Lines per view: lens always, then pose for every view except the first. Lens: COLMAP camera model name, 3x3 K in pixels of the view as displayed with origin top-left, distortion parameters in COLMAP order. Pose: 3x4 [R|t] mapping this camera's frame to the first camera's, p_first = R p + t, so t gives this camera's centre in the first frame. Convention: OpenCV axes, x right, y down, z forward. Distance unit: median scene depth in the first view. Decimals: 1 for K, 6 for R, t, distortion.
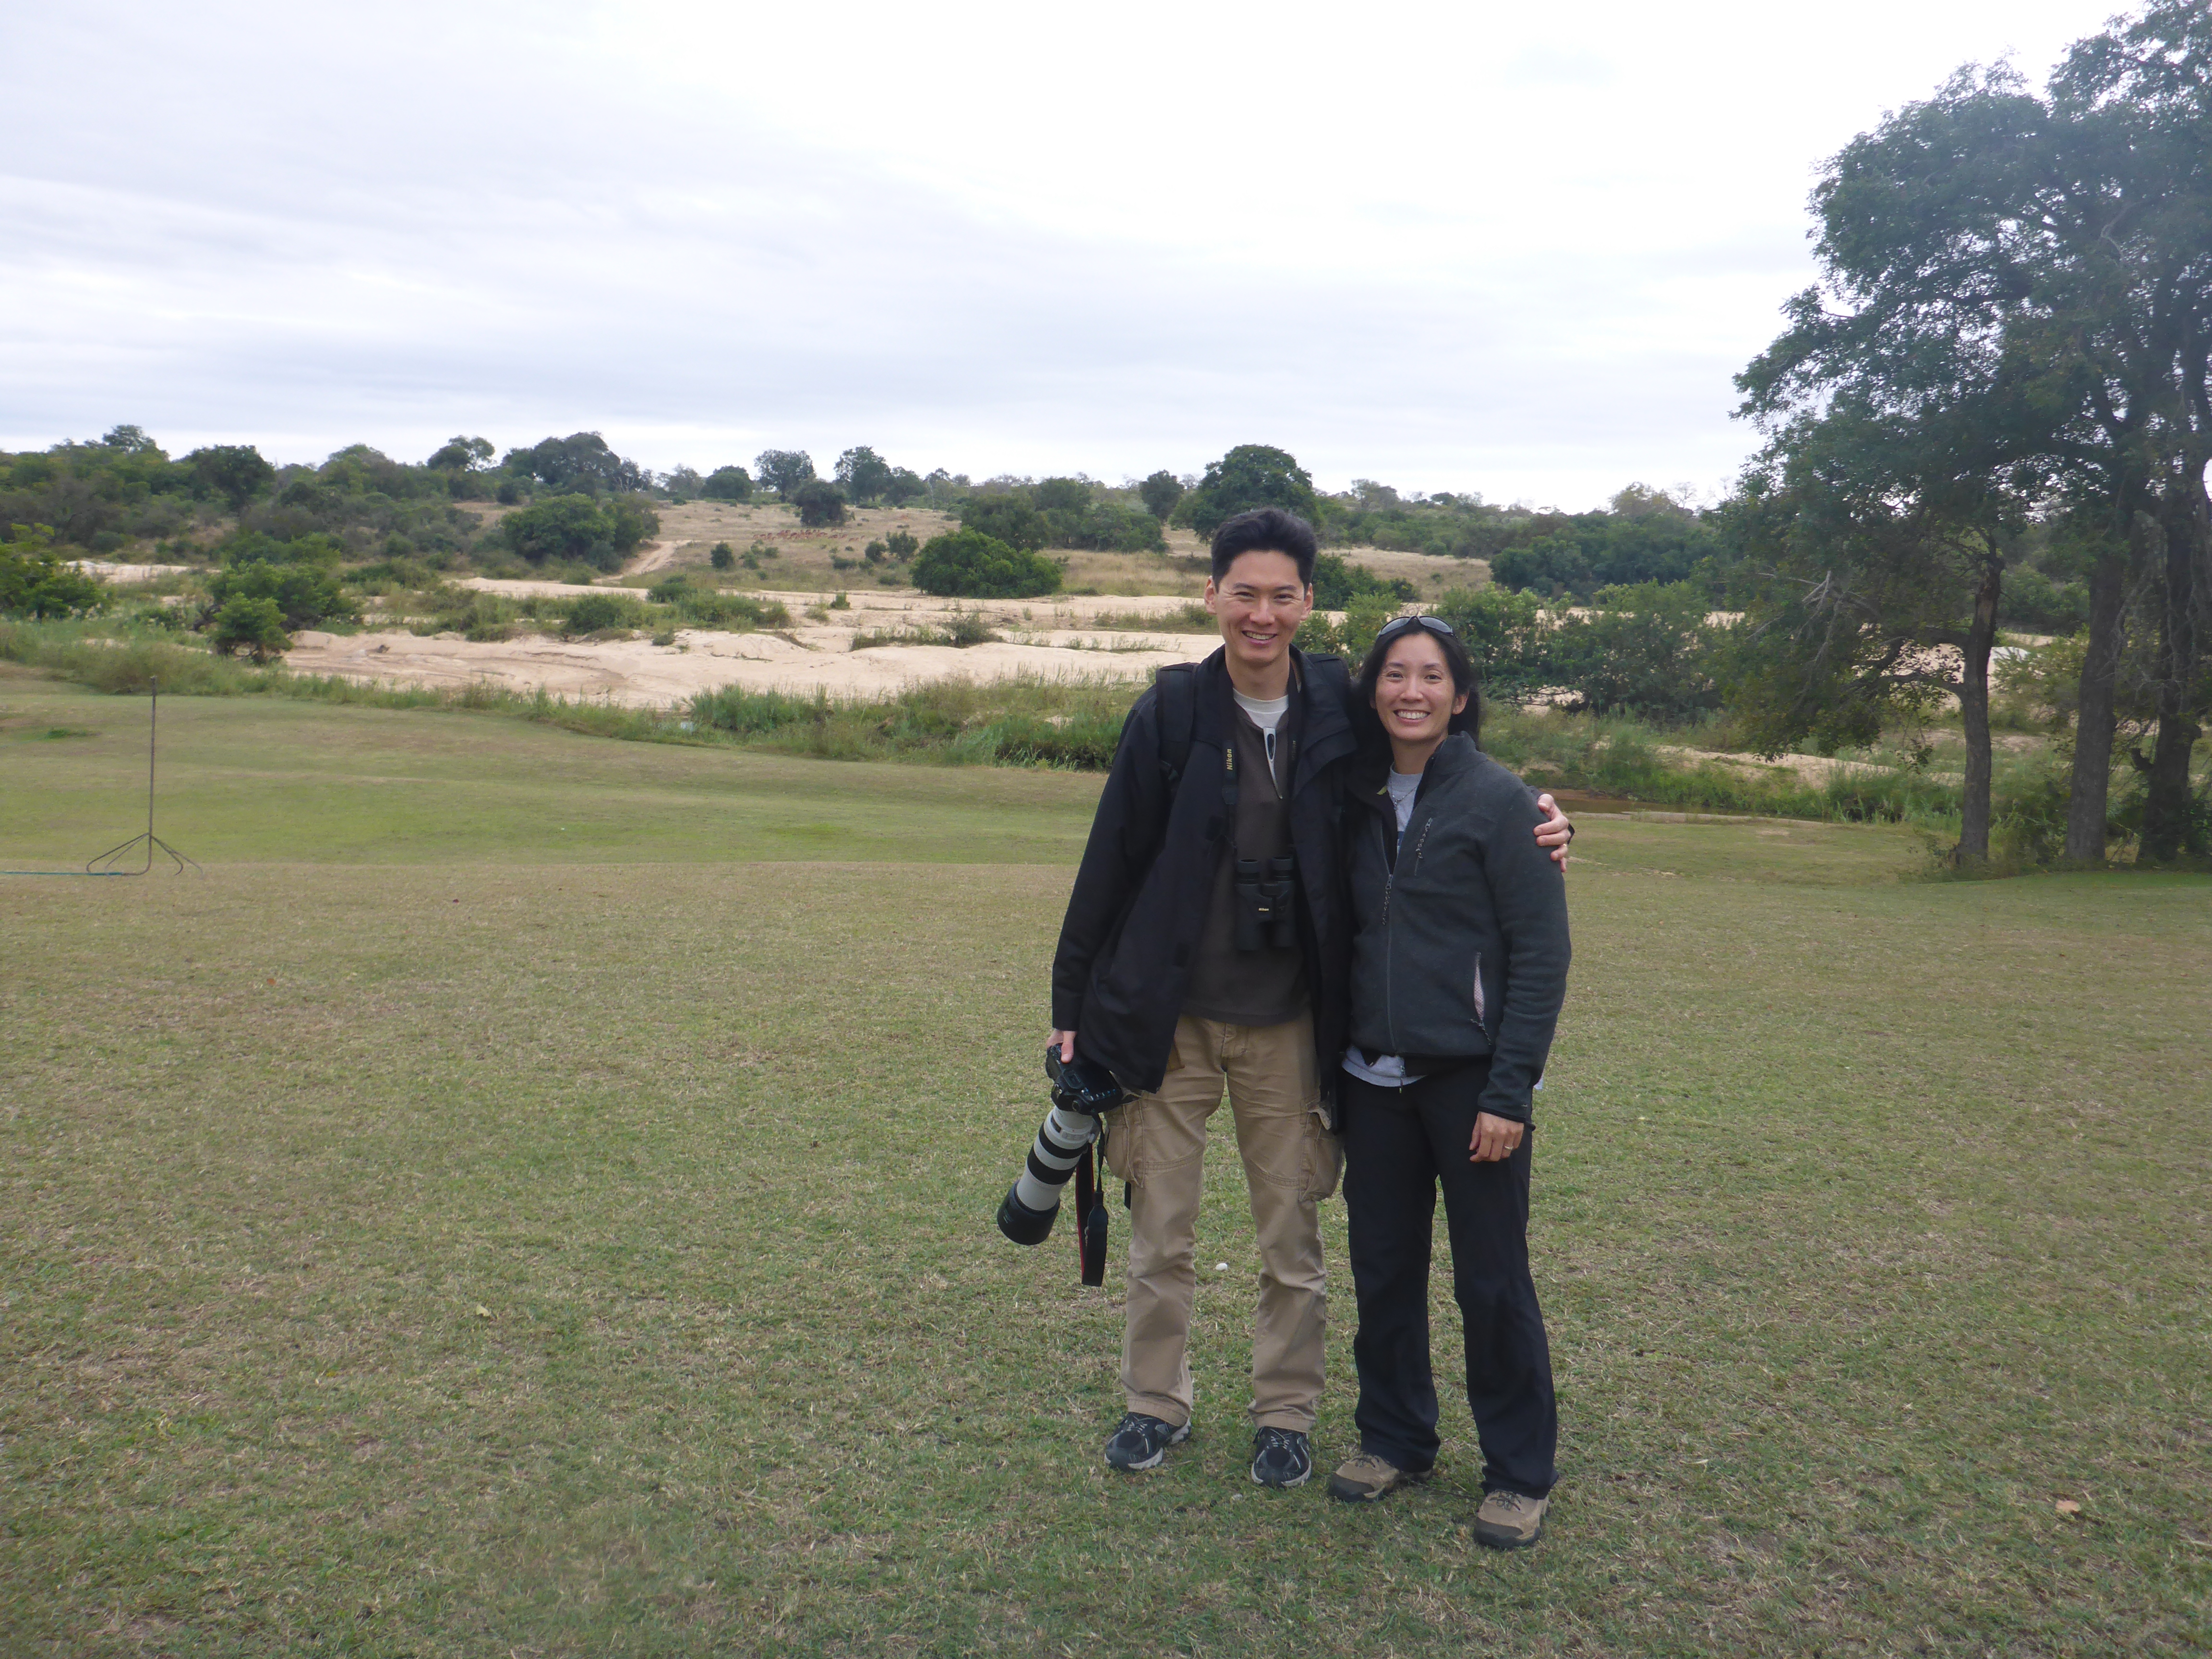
lens RADIAL K [[1853.7, 0, 1101.3], [0, 1853.7, 773.8], [0, 0, 1]] dist [-0.010400, 0.007345]
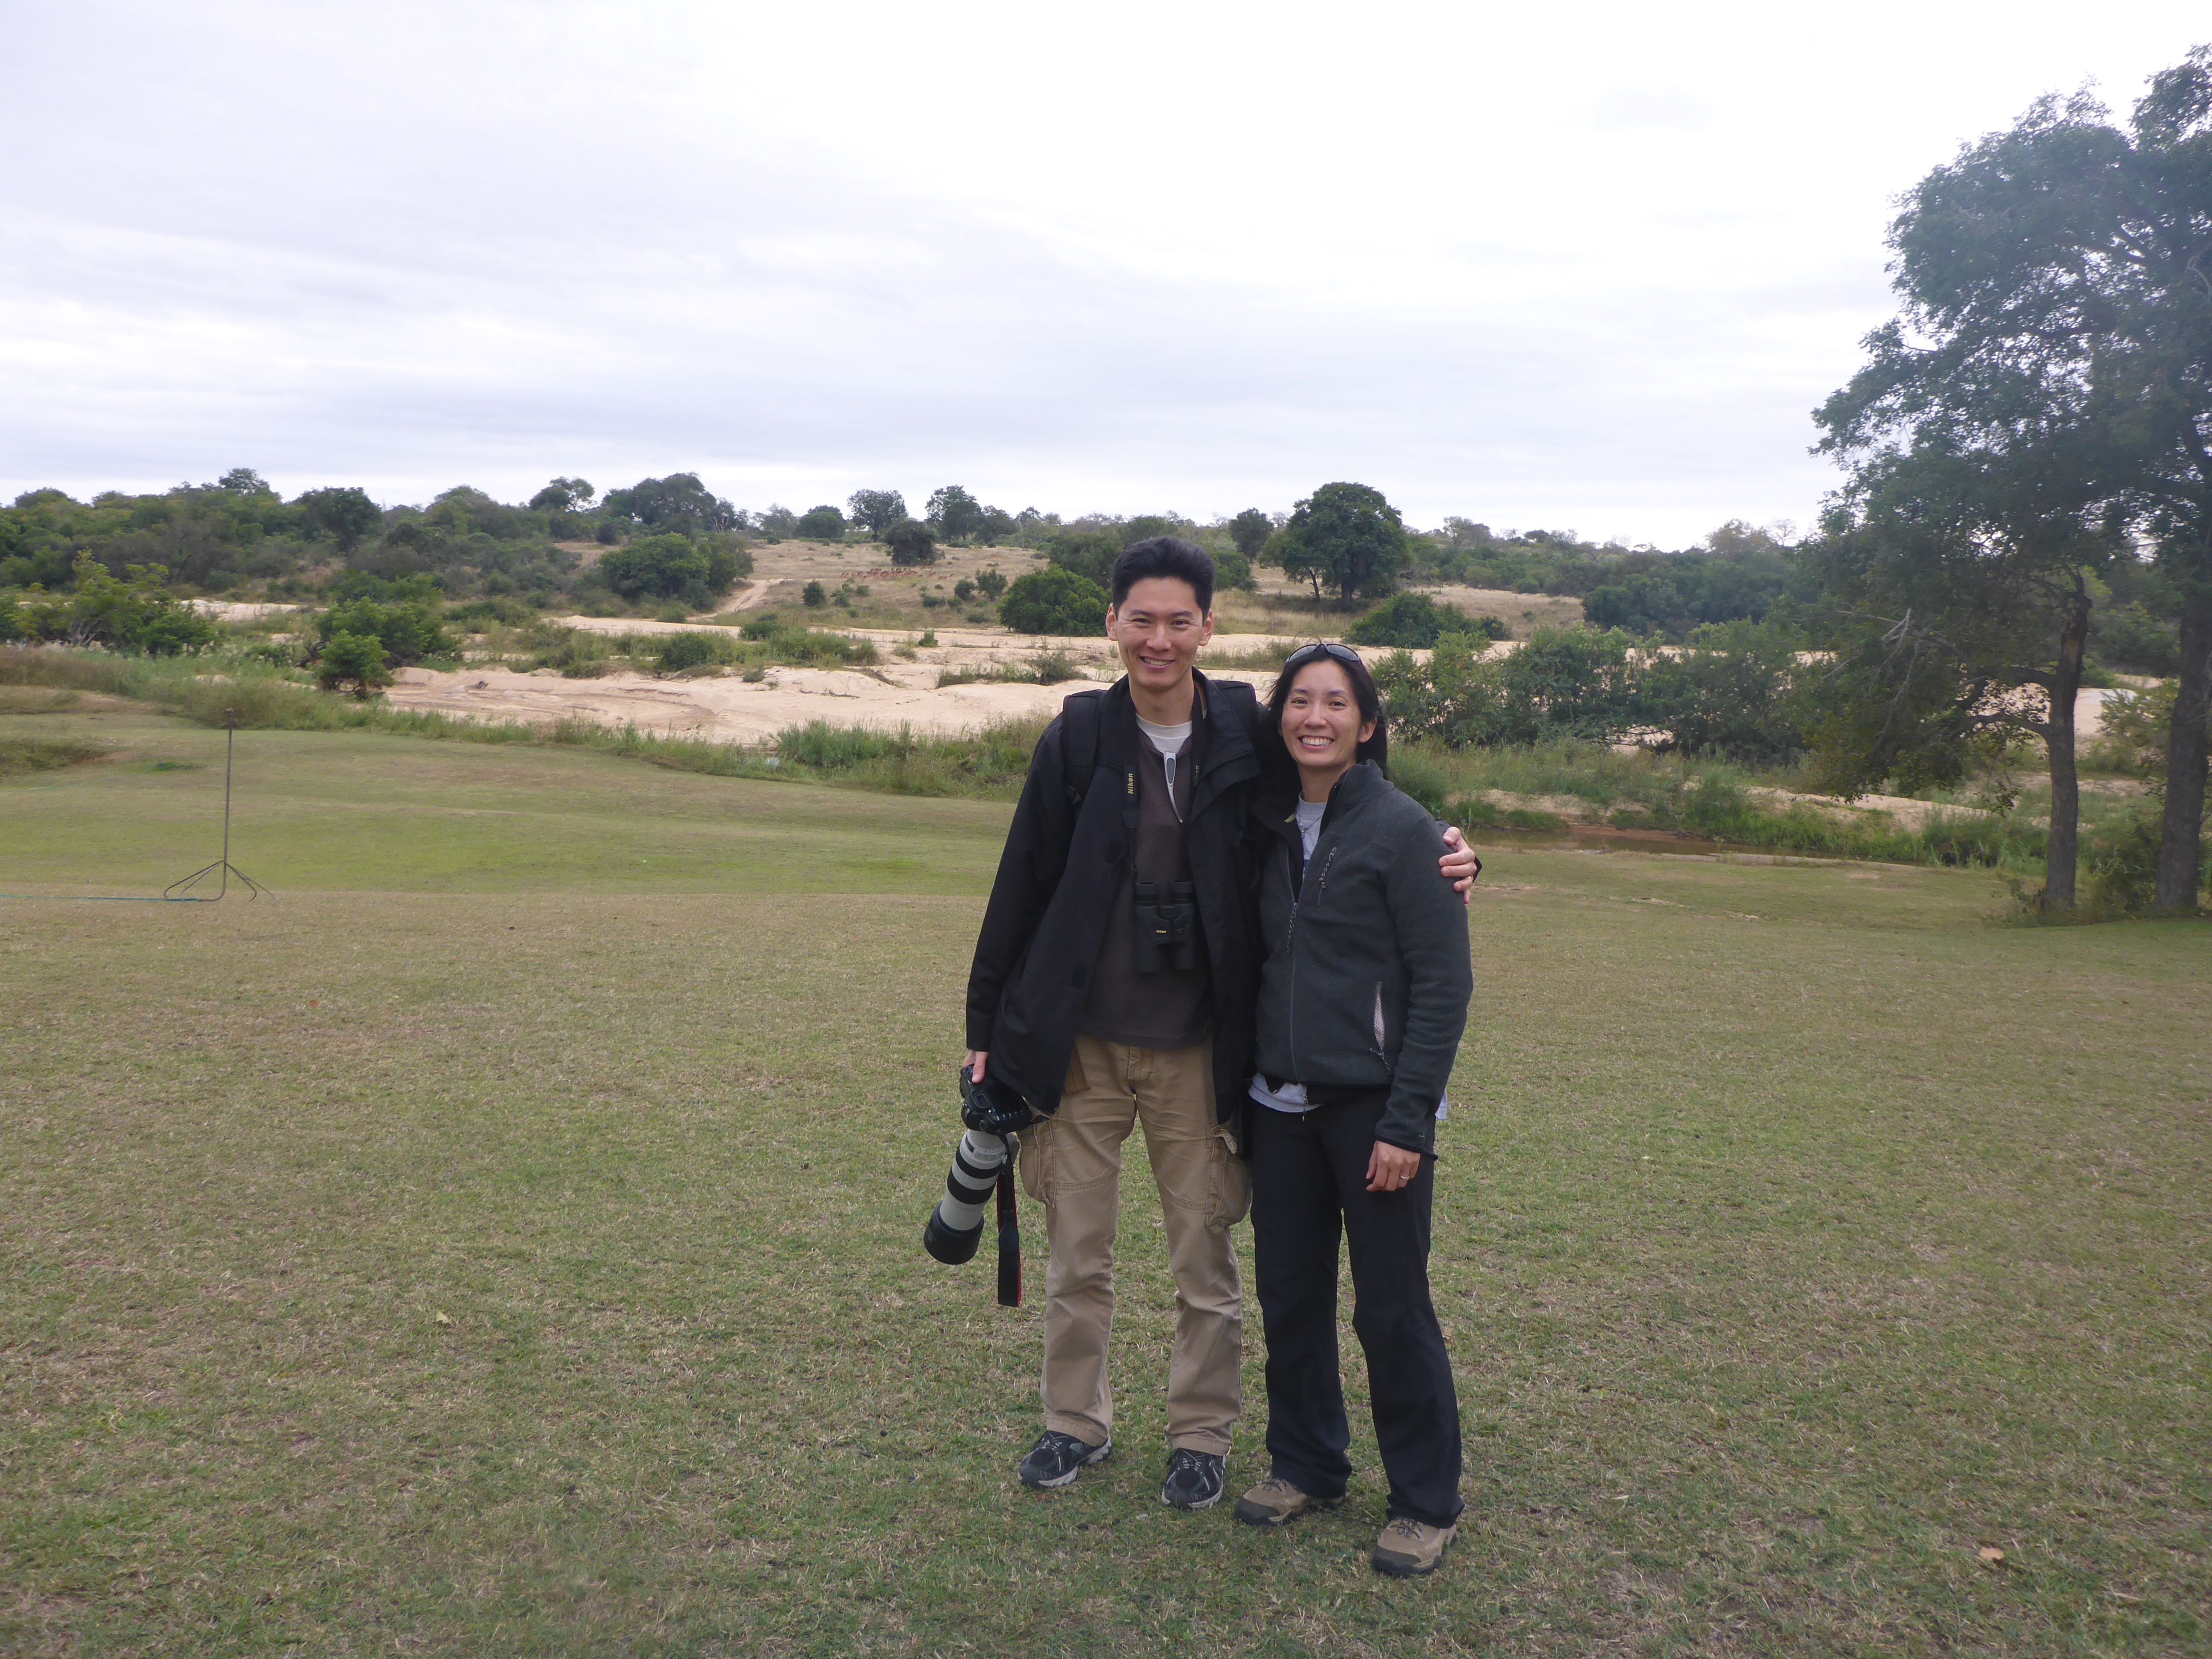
lens RADIAL K [[1915.8, 0, 1315.3], [0, 1915.8, 774.4], [0, 0, 1]] dist [-0.007542, 0.022504]
pose [[0.998091, 0.005146, -0.061551, 0.171921], [-0.006778, 0.999630, -0.026335, 0.008841], [0.061392, 0.026702, 0.997756, -0.037089]]
